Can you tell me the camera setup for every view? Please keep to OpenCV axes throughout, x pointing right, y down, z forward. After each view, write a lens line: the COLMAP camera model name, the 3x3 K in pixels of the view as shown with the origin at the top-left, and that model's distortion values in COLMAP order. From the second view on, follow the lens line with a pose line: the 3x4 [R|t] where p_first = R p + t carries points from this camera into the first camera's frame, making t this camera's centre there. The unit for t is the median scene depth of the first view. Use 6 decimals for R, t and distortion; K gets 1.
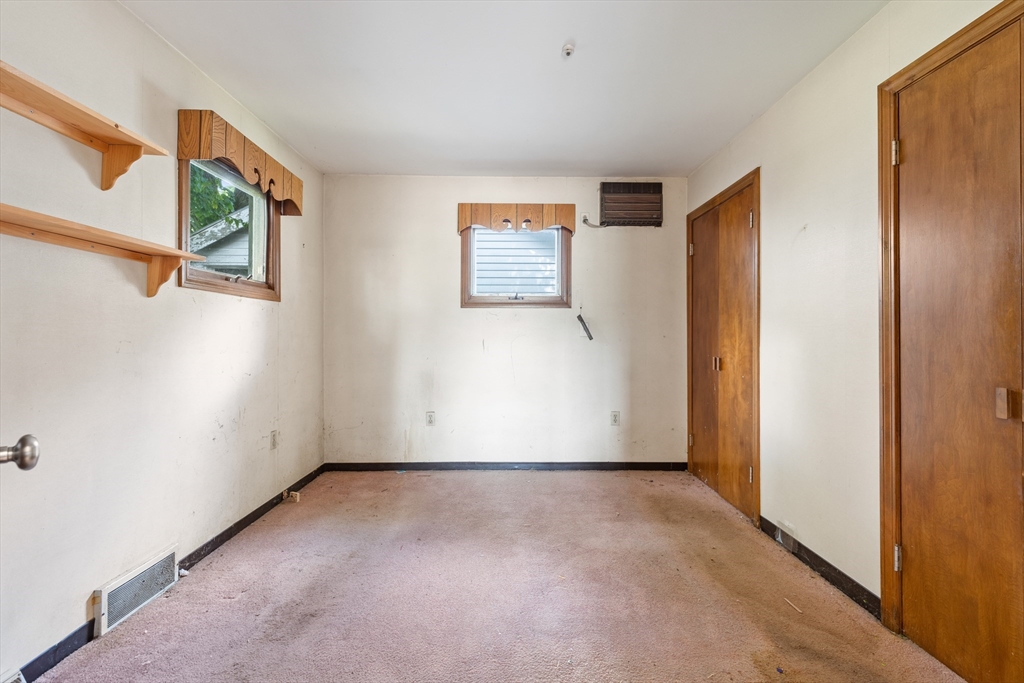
lens RADIAL K [[457.5, 0, 512.3], [0, 457.5, 335.4], [0, 0, 1]] dist [0.006032, -0.000970]
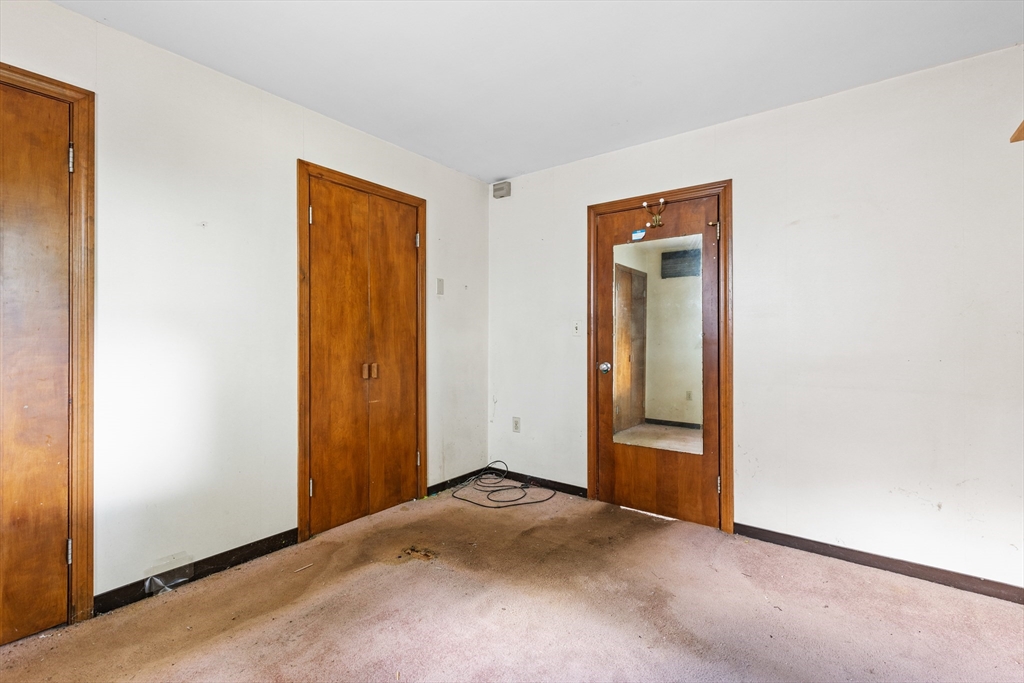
lens RADIAL K [[457.5, 0, 512.3], [0, 457.5, 335.4], [0, 0, 1]] dist [0.006032, -0.000970]
pose [[-0.800250, -0.003168, 0.599658, -0.384034], [-0.009659, 0.999924, -0.007607, -0.003803], [-0.599588, -0.011879, -0.800220, 1.195345]]
